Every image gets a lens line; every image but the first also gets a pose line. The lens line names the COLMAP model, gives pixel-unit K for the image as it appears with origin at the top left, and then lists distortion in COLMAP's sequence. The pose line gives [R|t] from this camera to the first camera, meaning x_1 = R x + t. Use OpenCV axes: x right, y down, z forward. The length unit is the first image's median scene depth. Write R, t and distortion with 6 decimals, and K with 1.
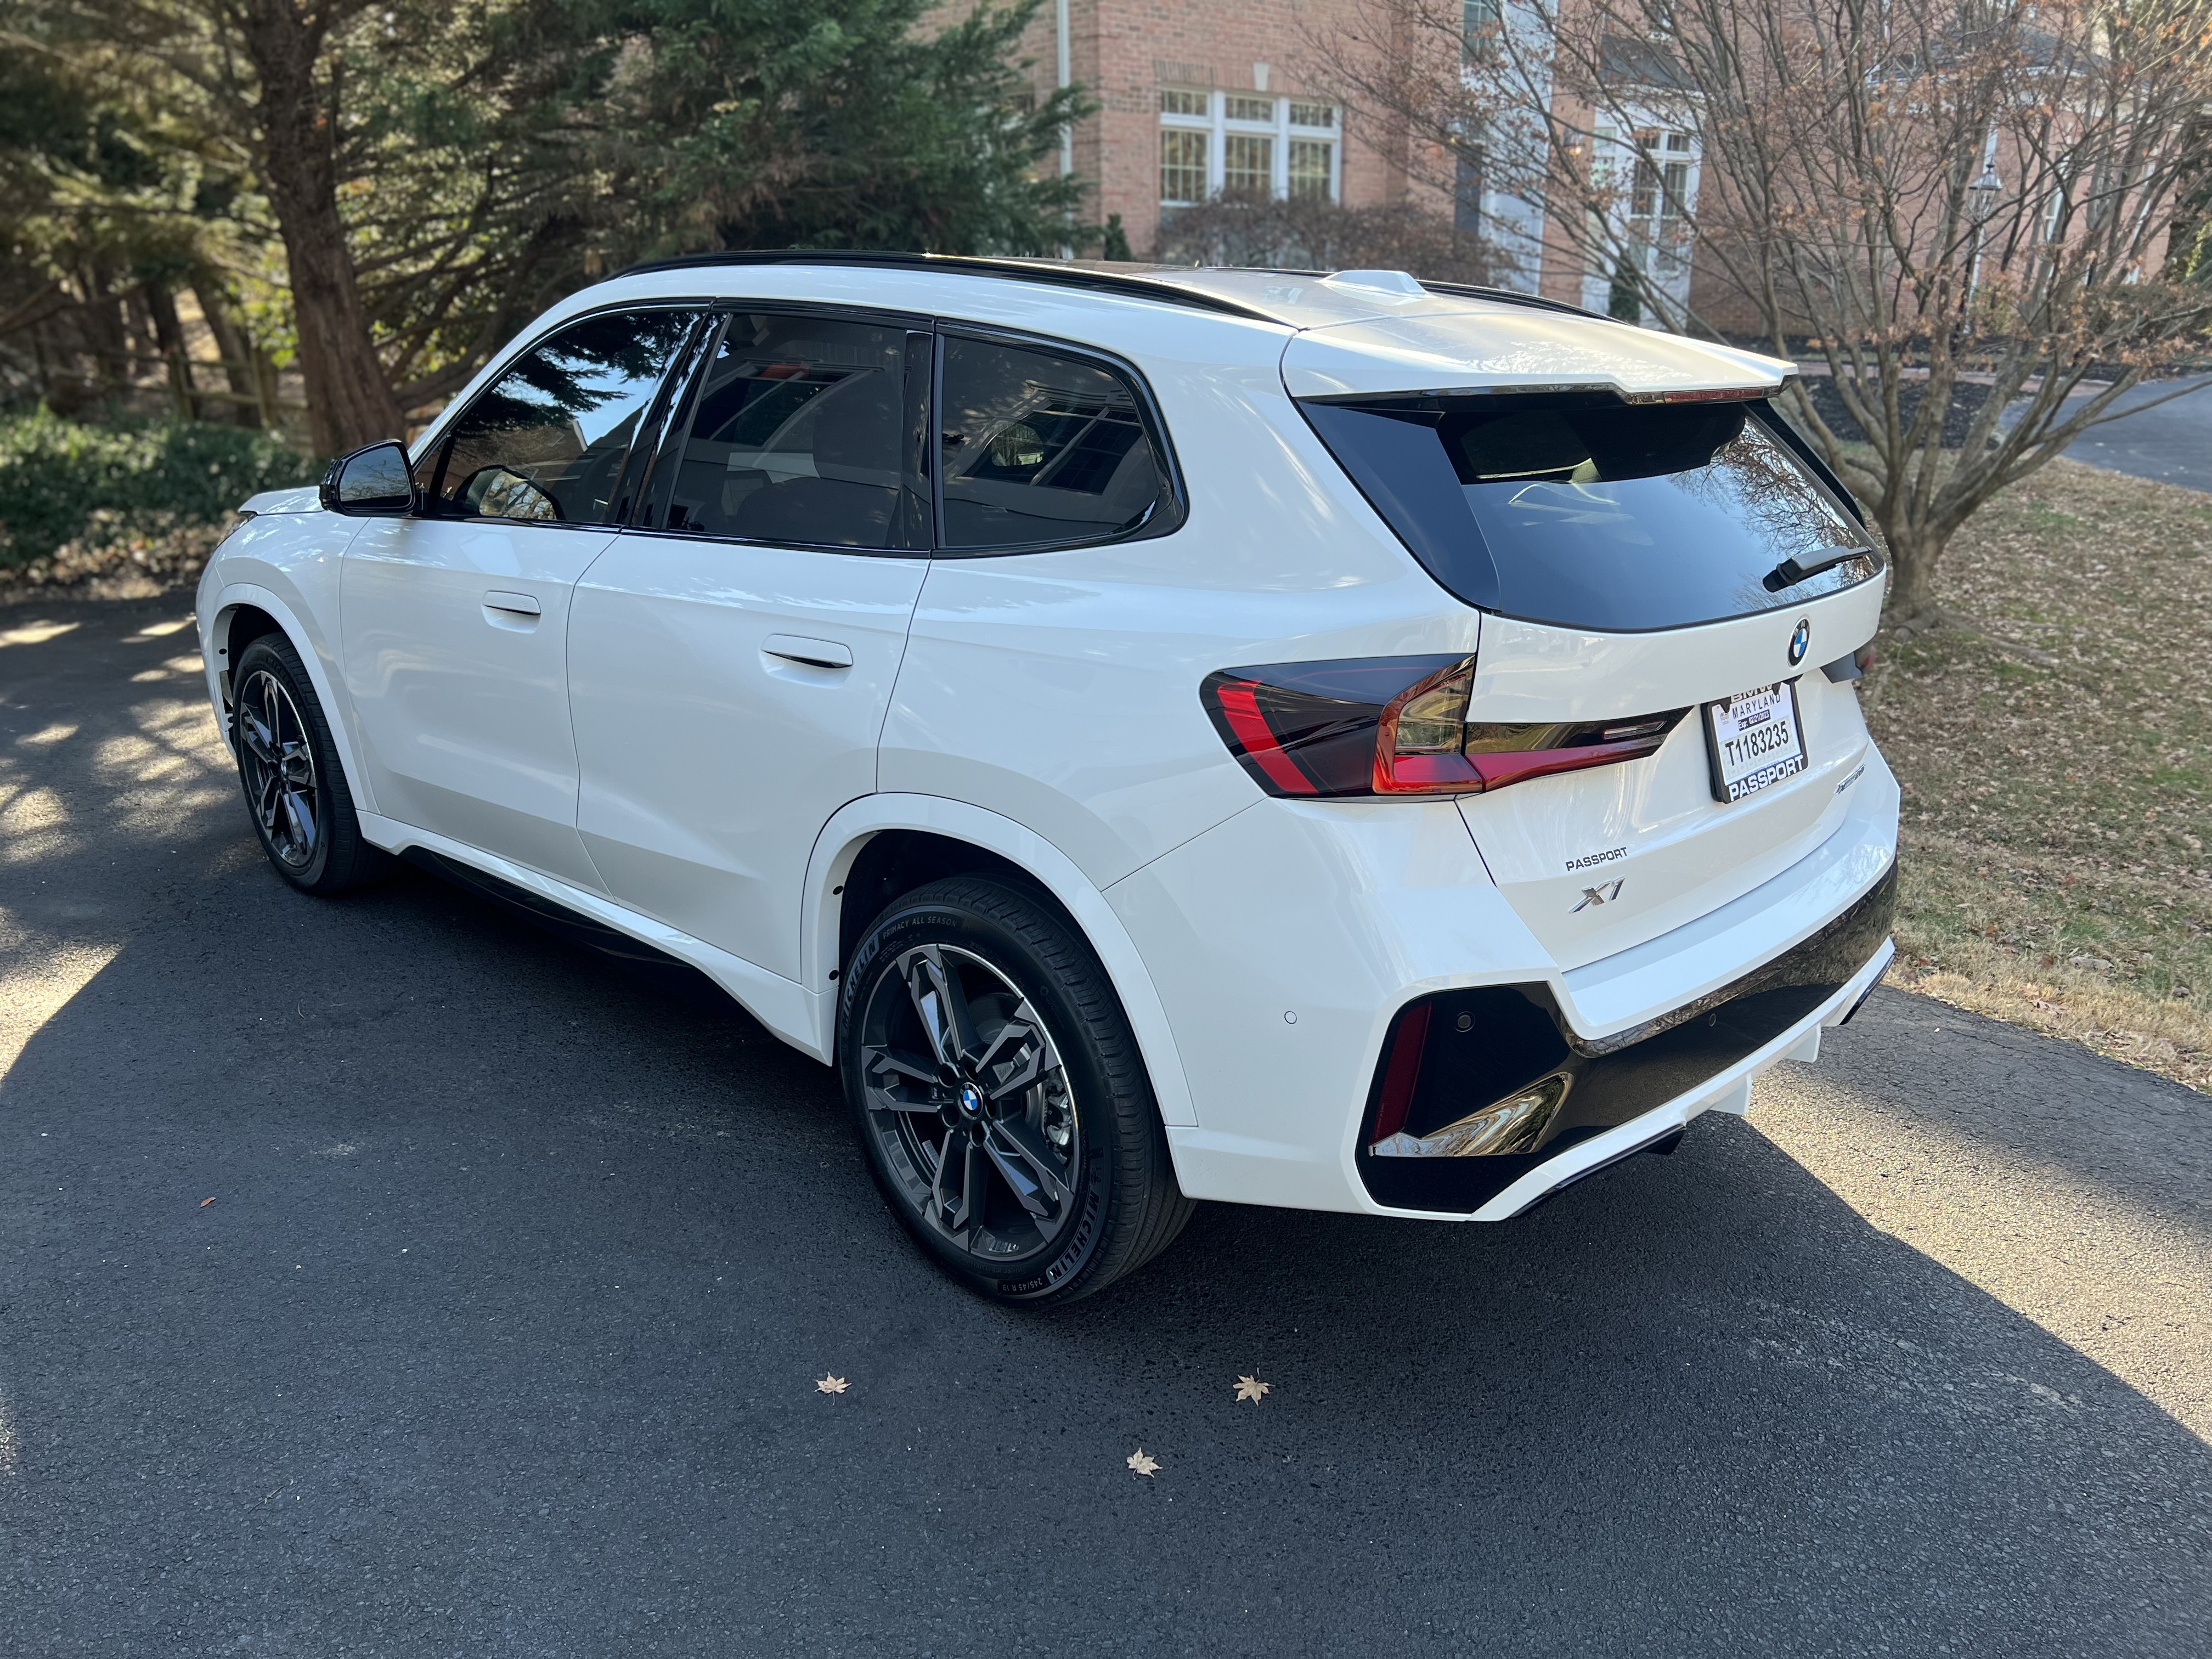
lens RADIAL K [[1688.2, 0, 1106.0], [0, 1688.2, 829.5], [0, 0, 1]] dist [0.011687, 0.002308]
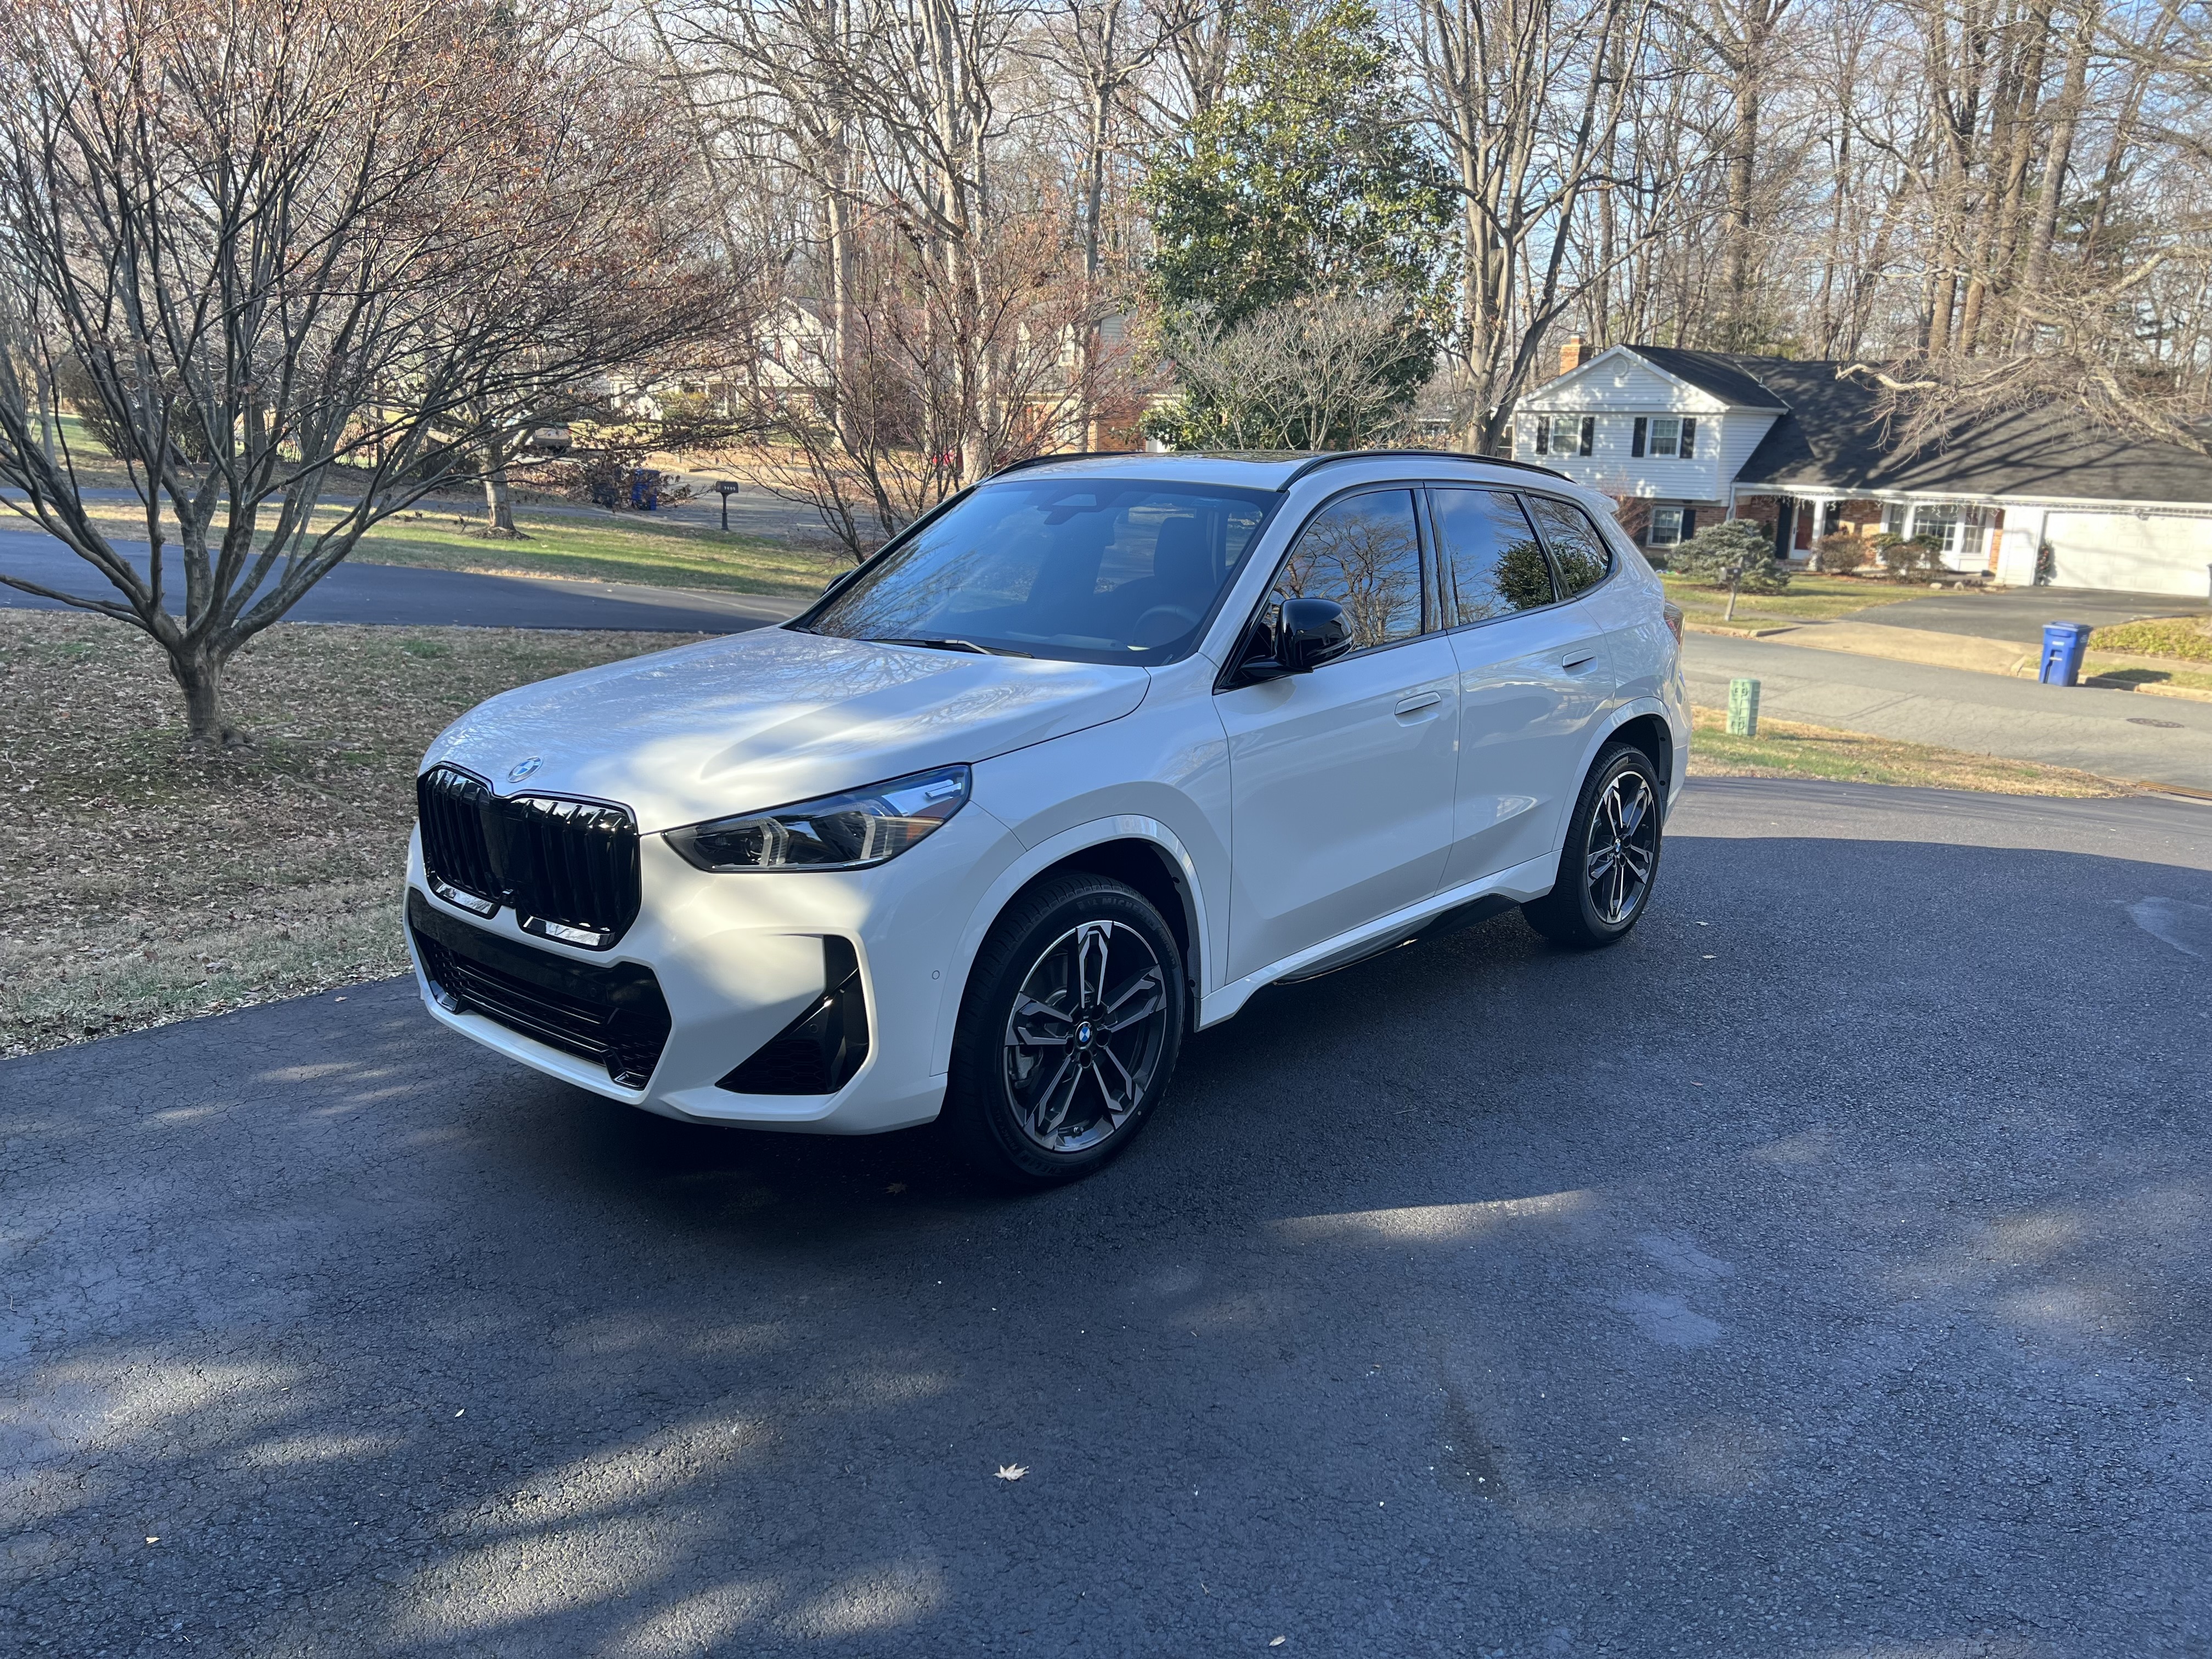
lens RADIAL K [[1693.3, 0, 1129.5], [0, 1693.3, 815.8], [0, 0, 1]] dist [0.046820, -0.055437]
pose [[-0.049601, -0.217314, 0.974841, -1.984433], [0.287087, 0.931749, 0.222315, -0.493571], [-0.956619, 0.290891, 0.016173, 1.434397]]
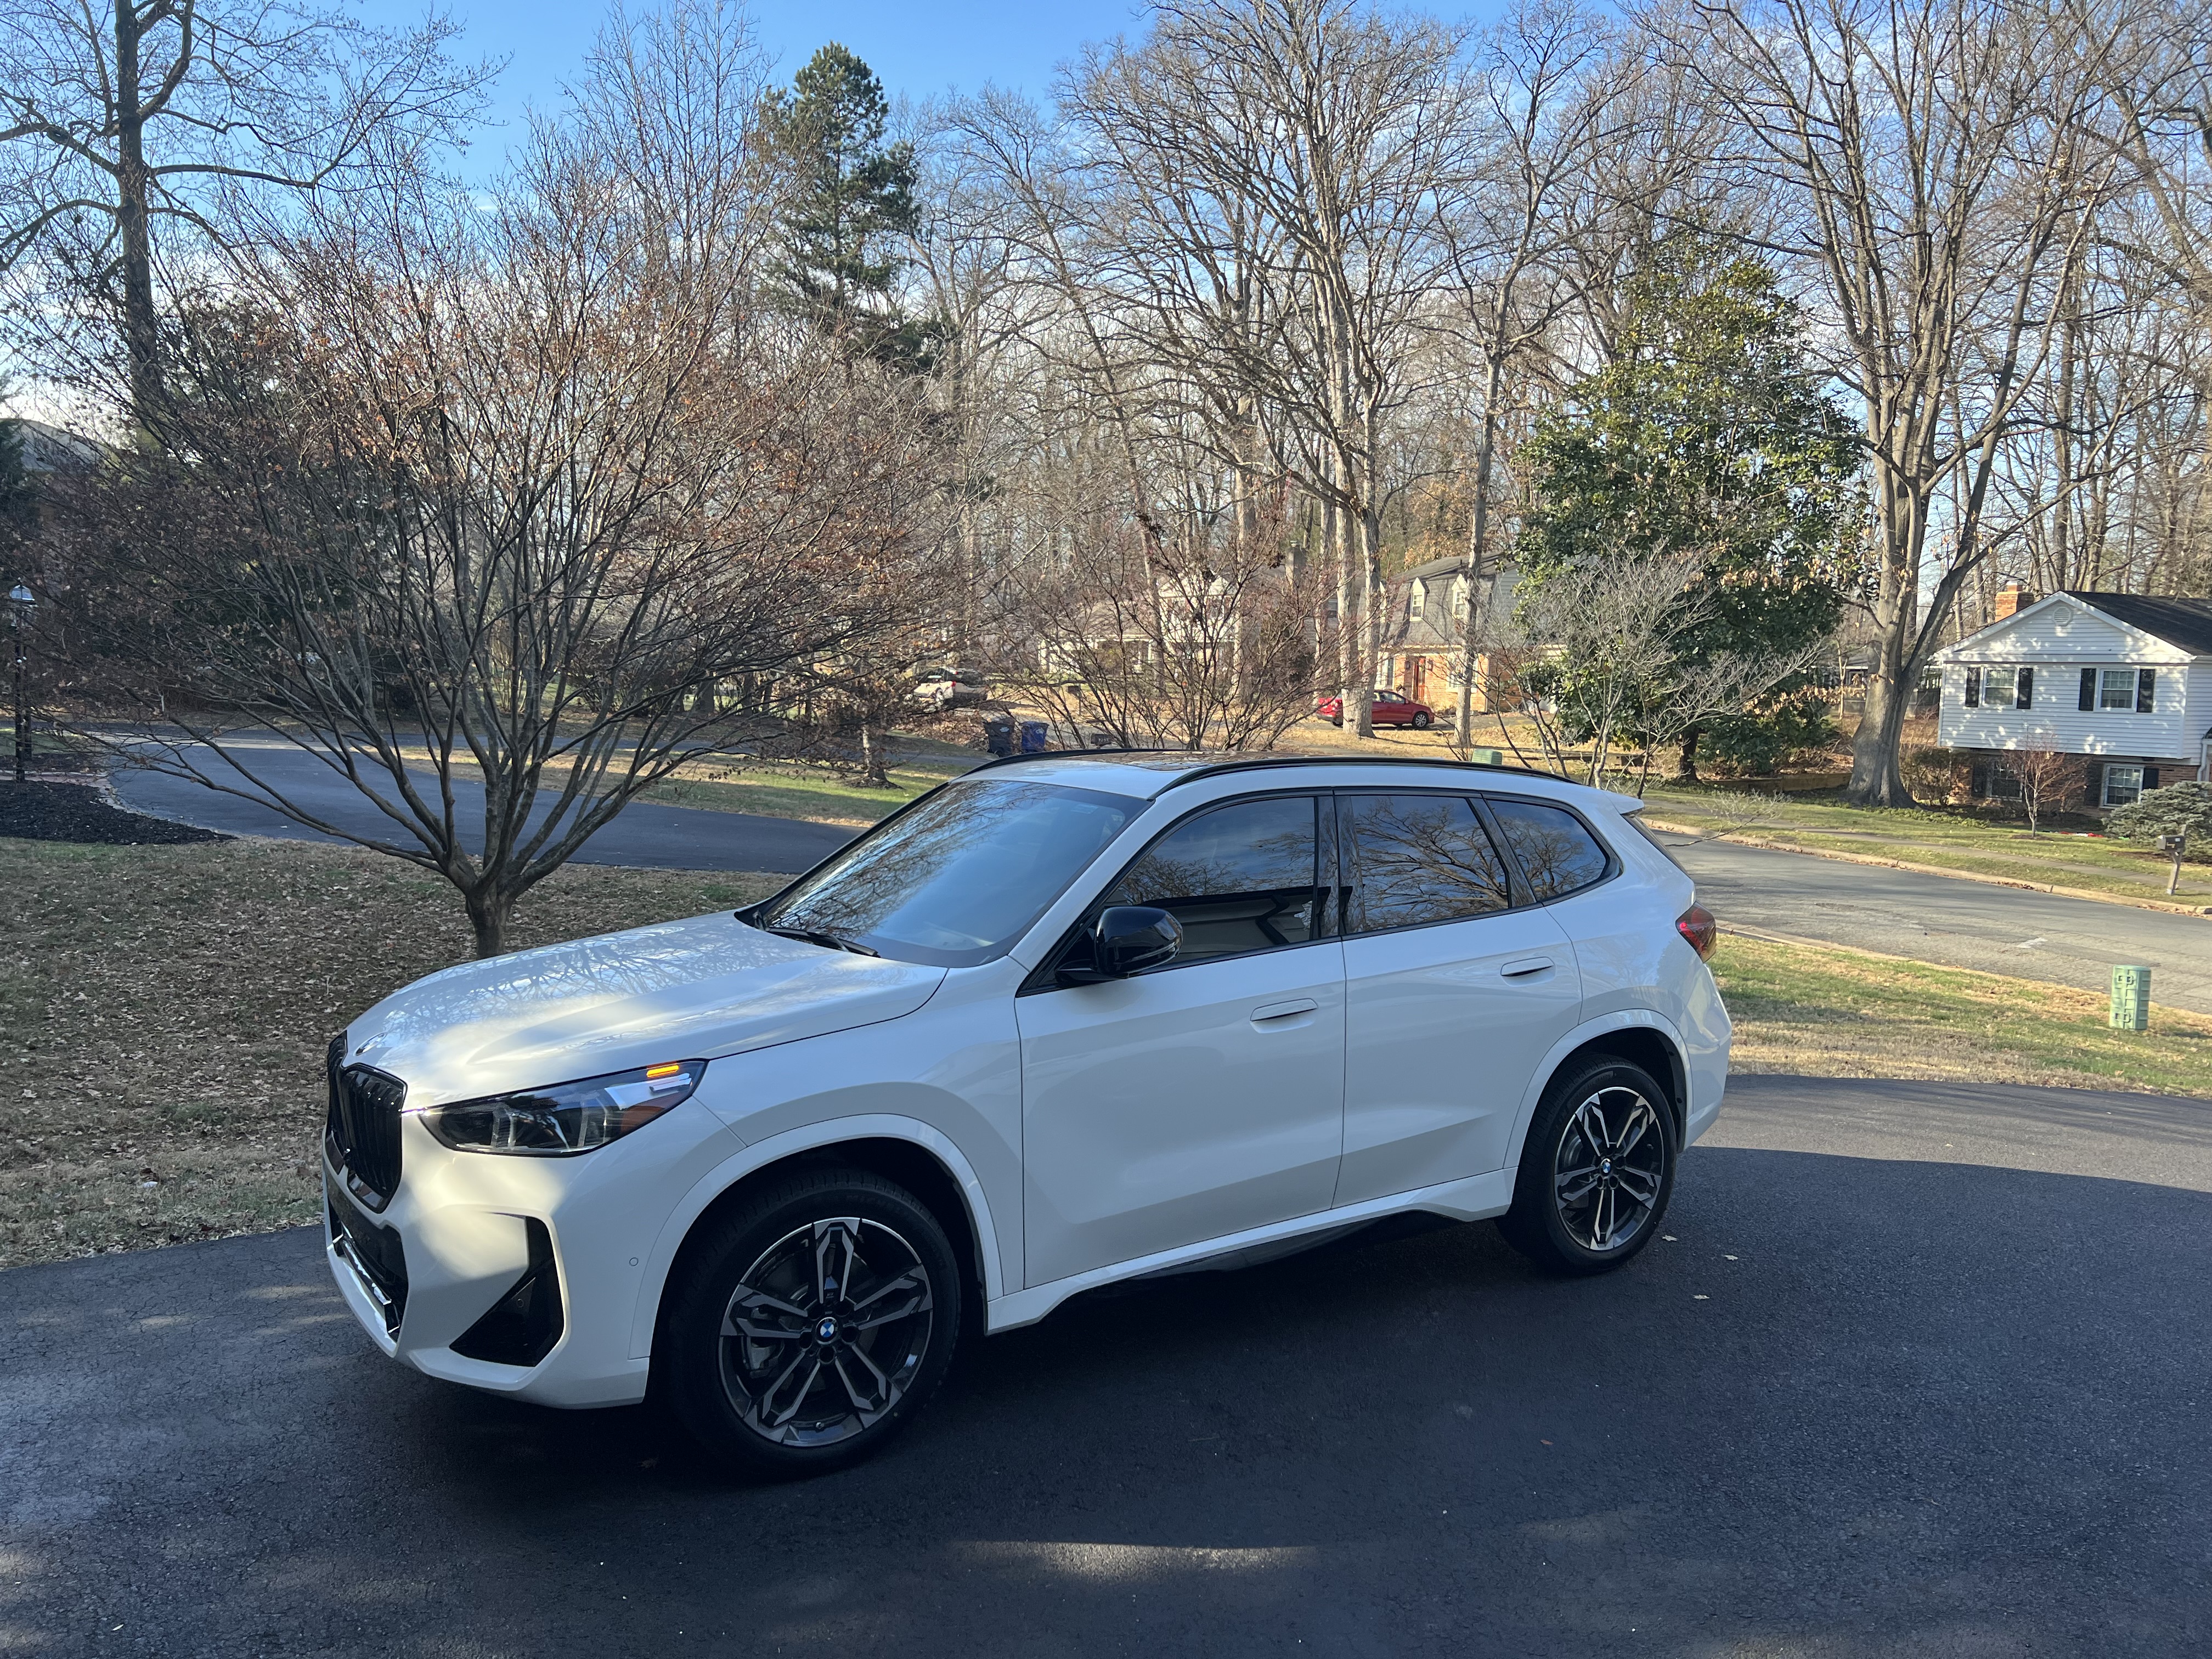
lens RADIAL K [[1686.2, 0, 1106.0], [0, 1686.2, 829.5], [0, 0, 1]] dist [0.044525, -0.050662]
pose [[0.211635, -0.083745, 0.973754, -1.968766], [0.282314, 0.959089, 0.021126, -0.400700], [-0.935687, 0.270434, 0.226619, 0.920444]]
